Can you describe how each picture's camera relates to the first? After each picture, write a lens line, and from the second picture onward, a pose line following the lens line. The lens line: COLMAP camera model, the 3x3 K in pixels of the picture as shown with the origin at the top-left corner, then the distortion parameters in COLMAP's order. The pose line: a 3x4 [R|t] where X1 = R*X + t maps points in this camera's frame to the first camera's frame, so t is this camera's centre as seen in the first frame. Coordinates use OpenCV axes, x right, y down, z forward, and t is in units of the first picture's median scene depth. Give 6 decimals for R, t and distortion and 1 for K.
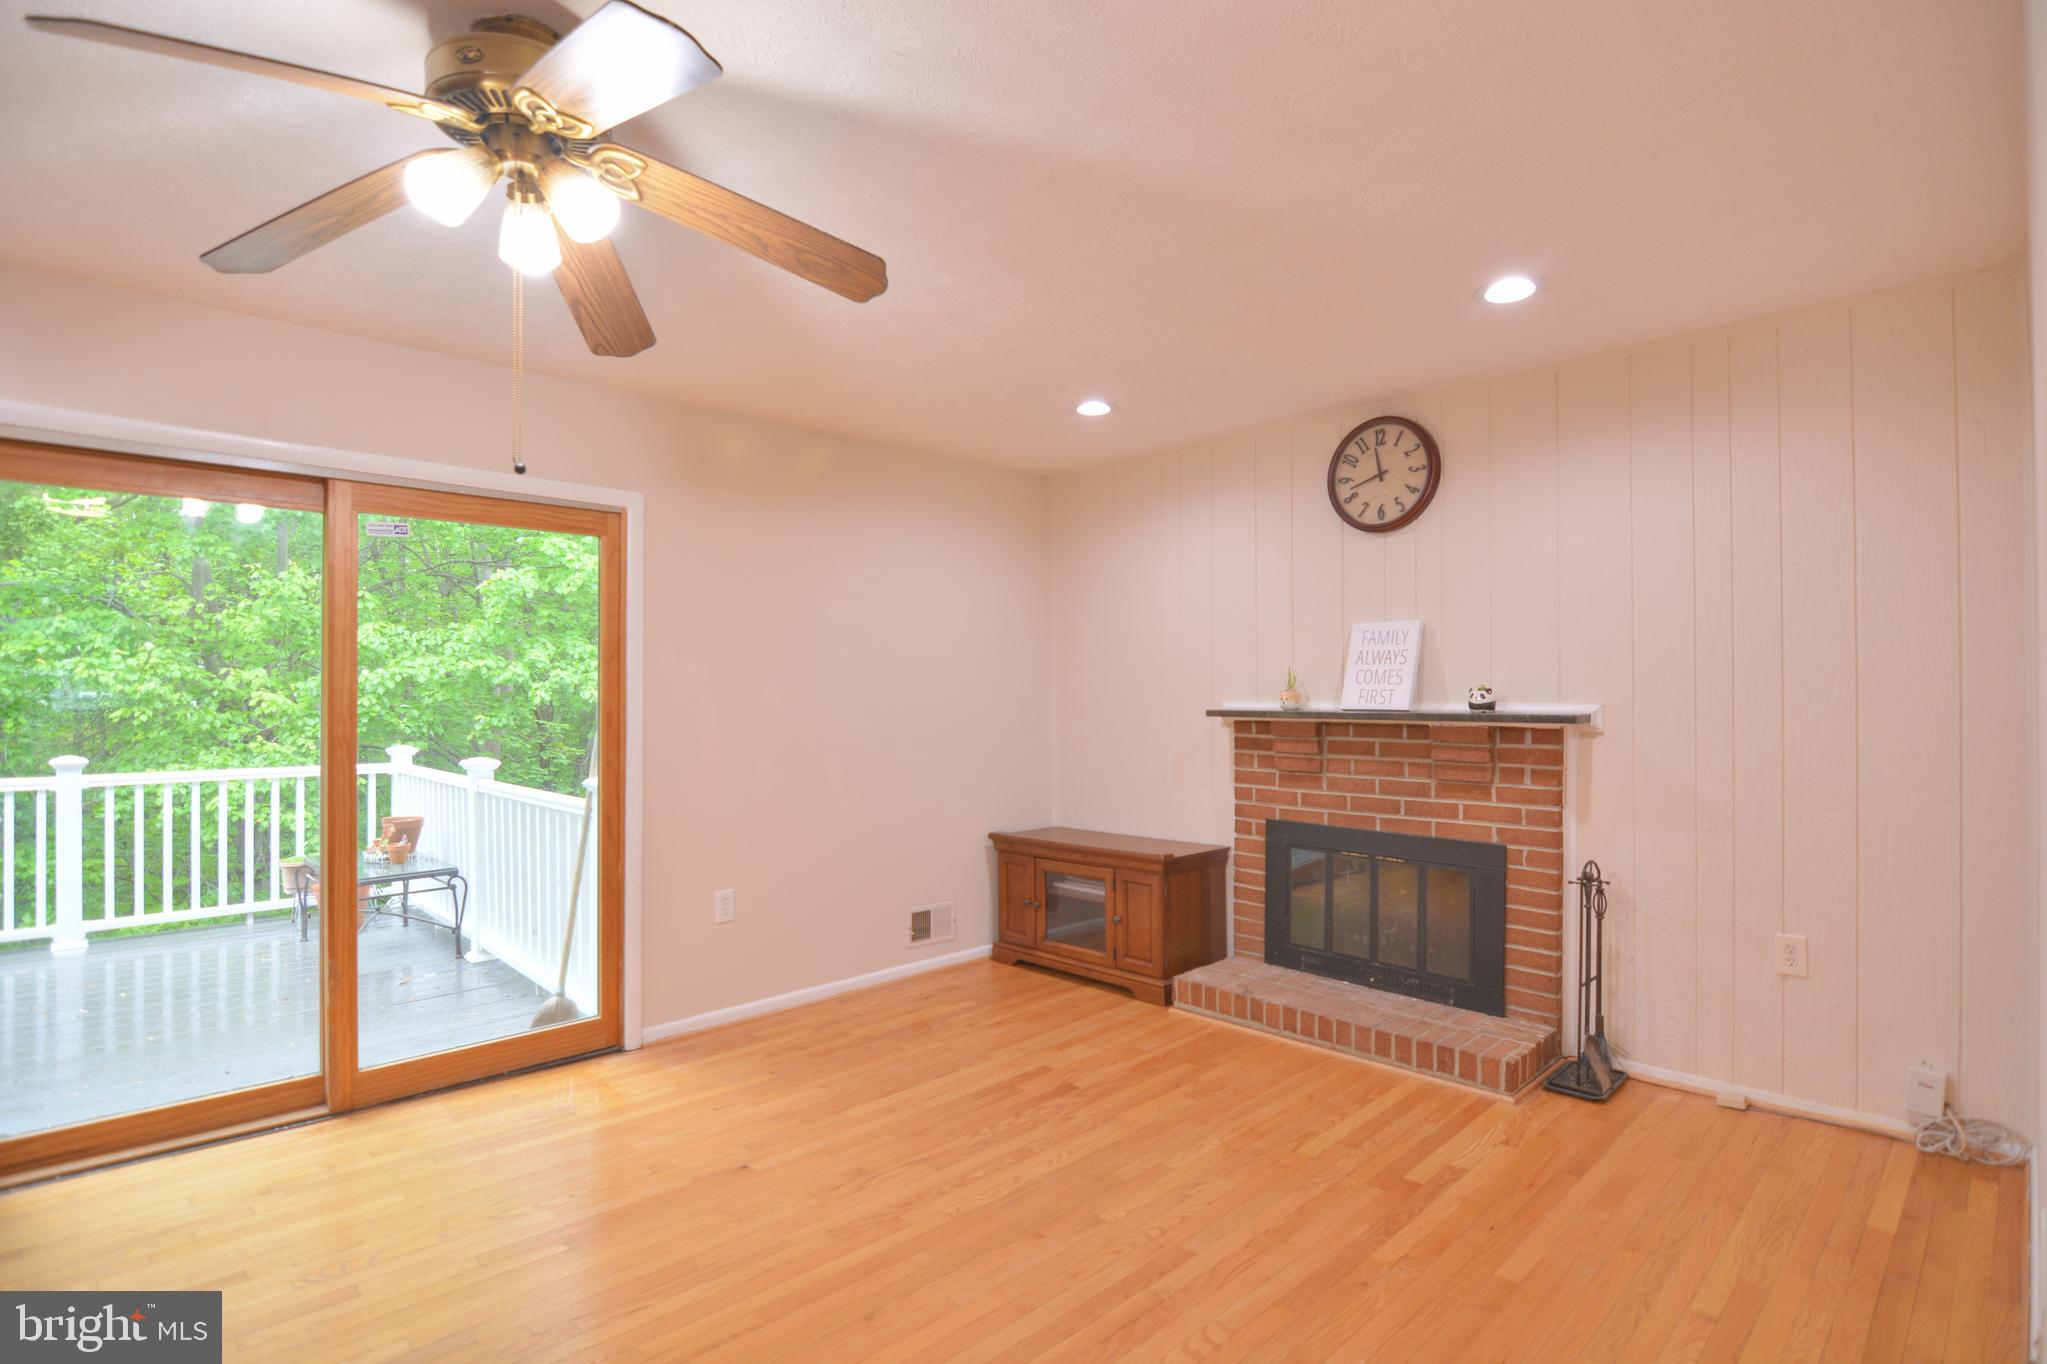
lens RADIAL K [[1010.8, 0, 1024.1], [0, 1010.8, 683.7], [0, 0, 1]] dist [-0.008870, -0.009039]
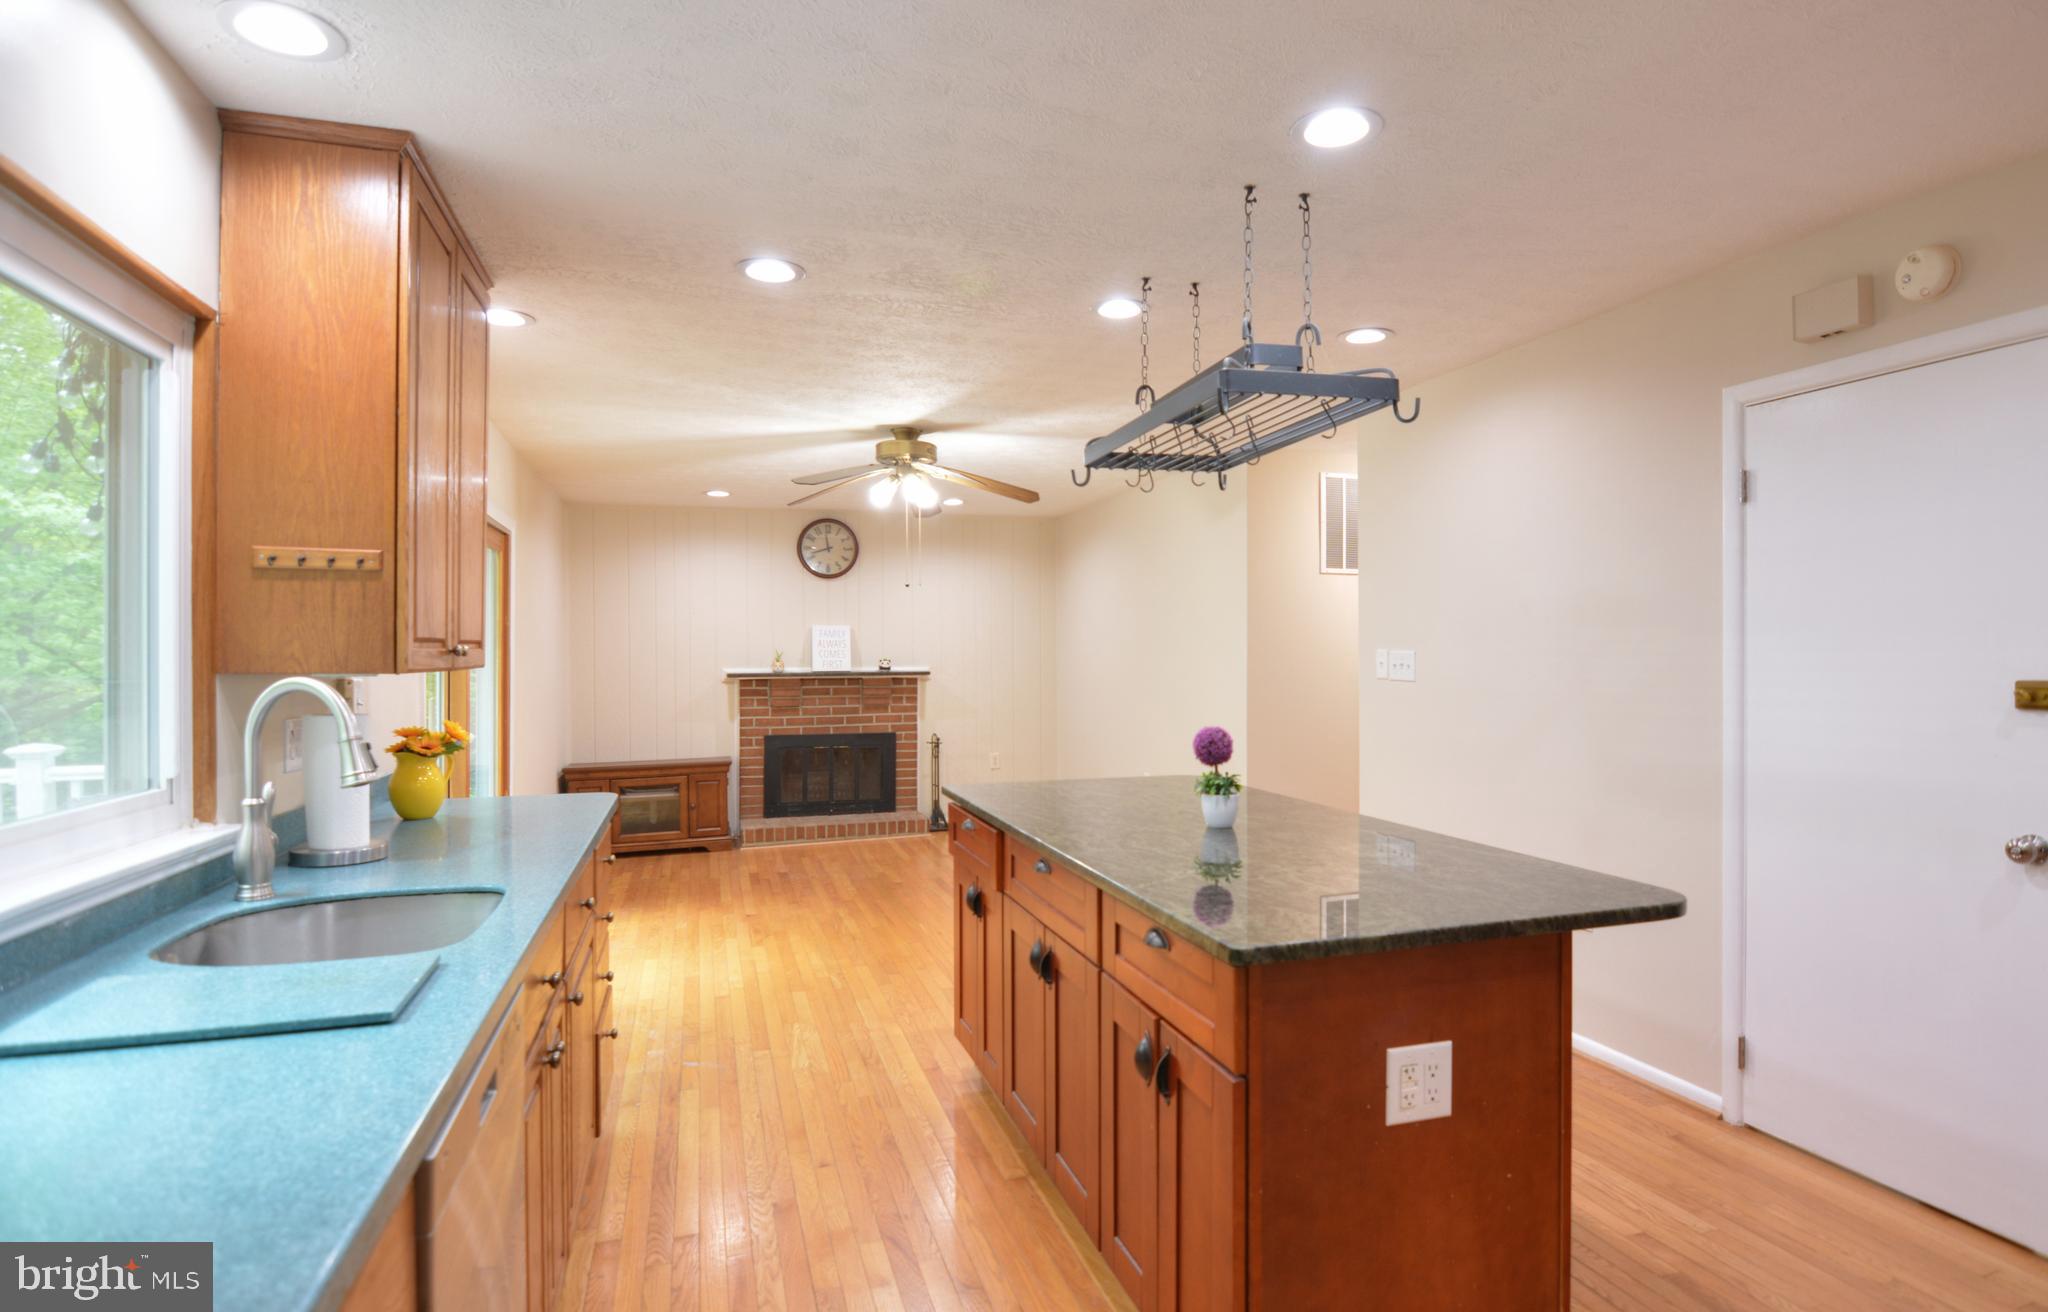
lens RADIAL K [[1063.5, 0, 1115.1], [0, 1063.5, 662.2], [0, 0, 1]] dist [-0.013603, 0.000020]
pose [[0.391043, -0.010179, 0.920316, -1.337290], [0.000701, 0.999942, 0.010761, -0.013149], [-0.920372, -0.003563, 0.391027, -0.301419]]
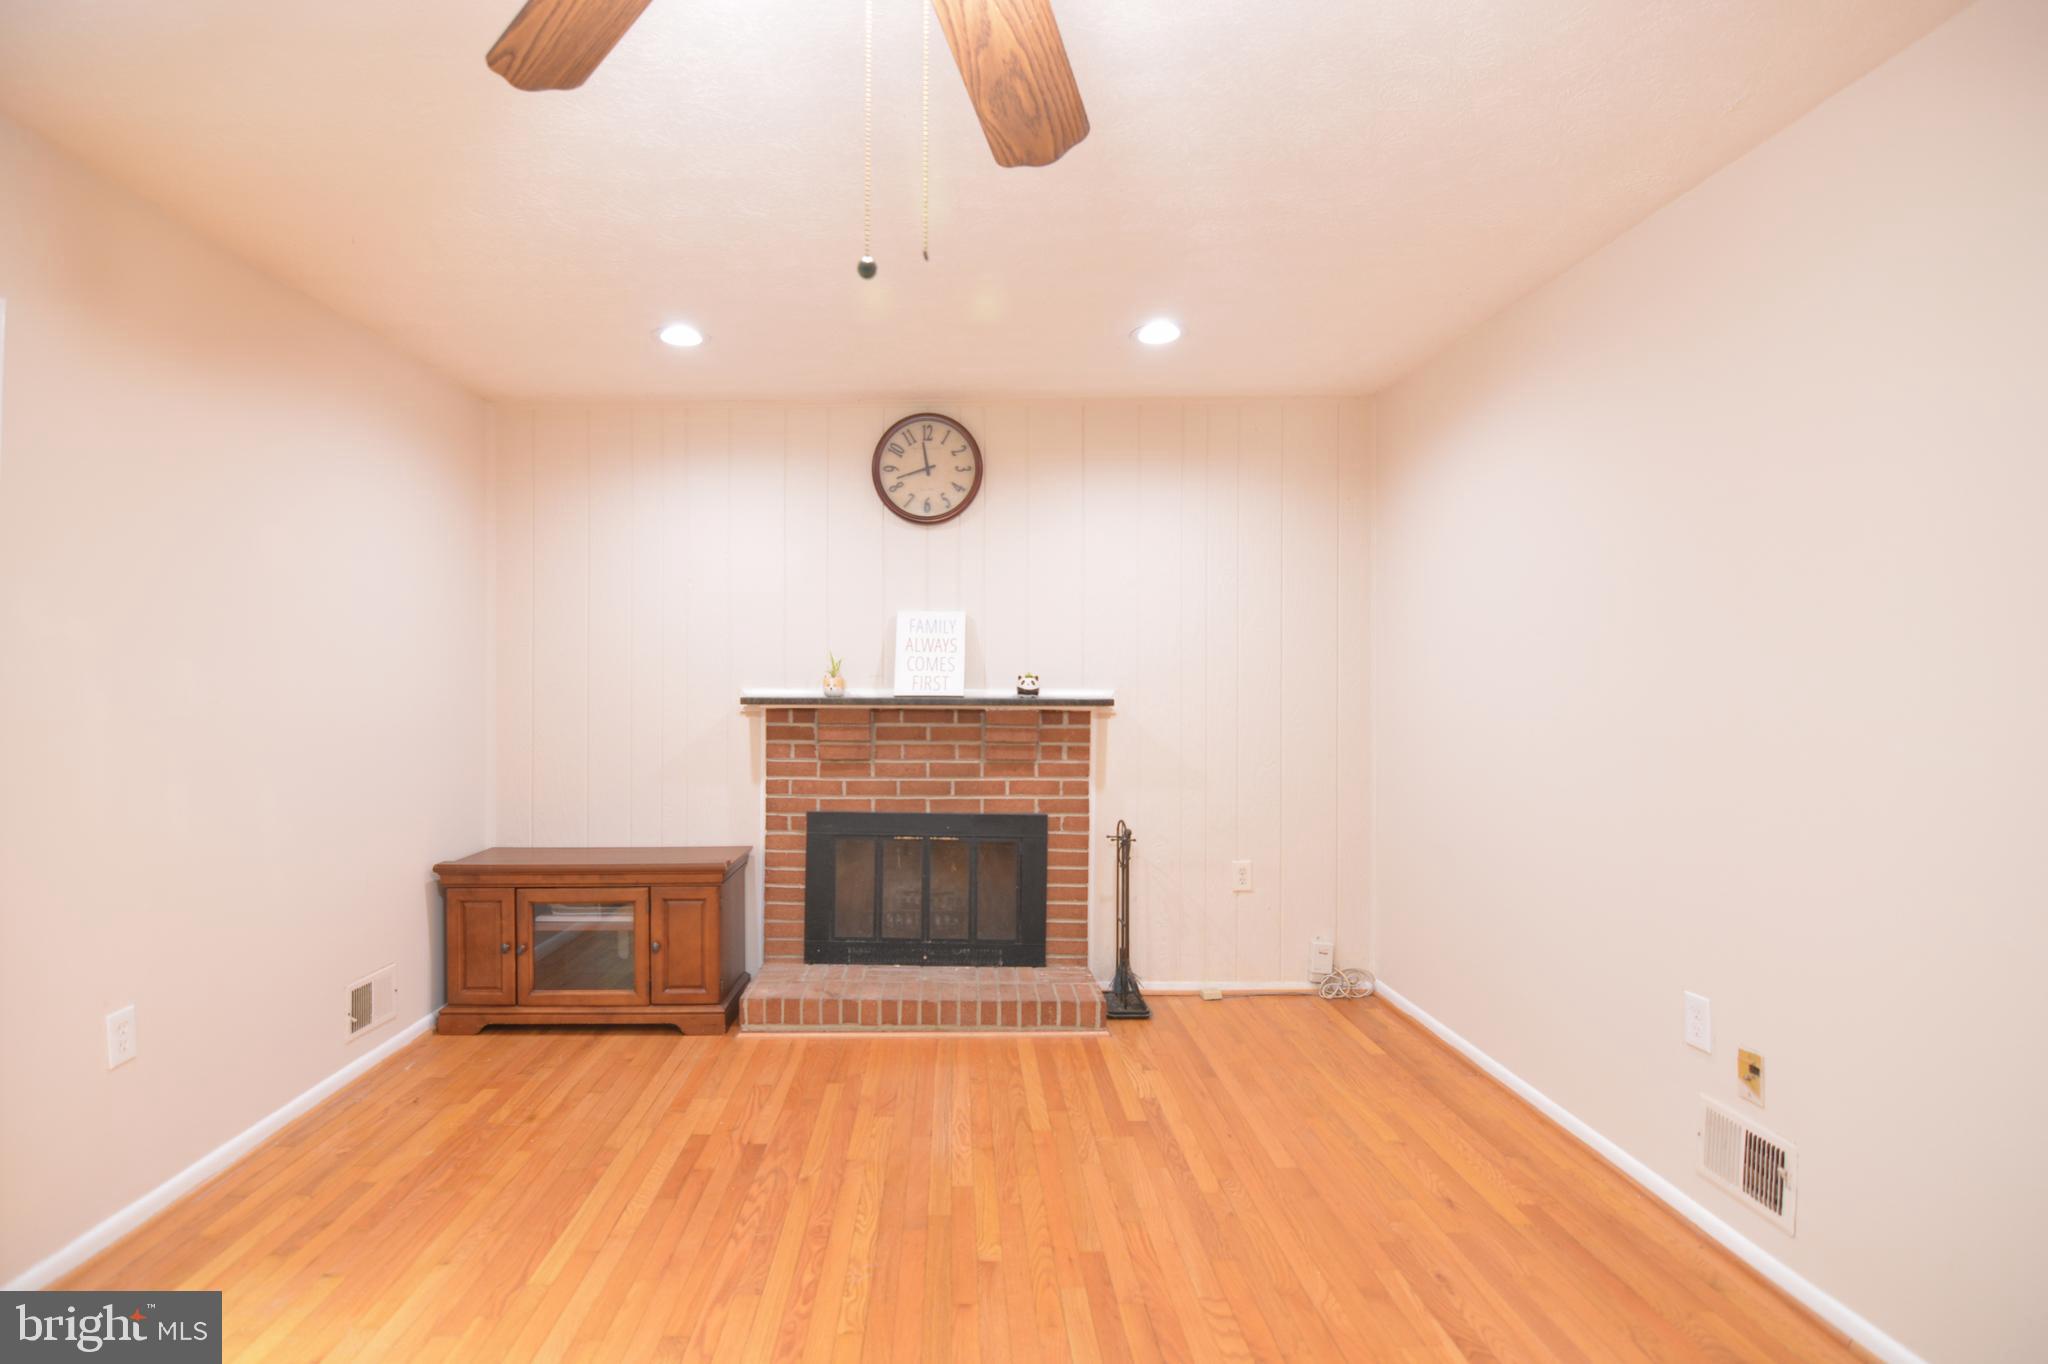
lens RADIAL K [[1011.3, 0, 943.3], [0, 1011.3, 685.9], [0, 0, 1]] dist [-0.008870, -0.009039]
pose [[0.703601, 0.004136, 0.710584, -0.383423], [-0.007650, 0.999969, 0.001754, 0.013907], [-0.710554, -0.006670, 0.703611, 0.266751]]
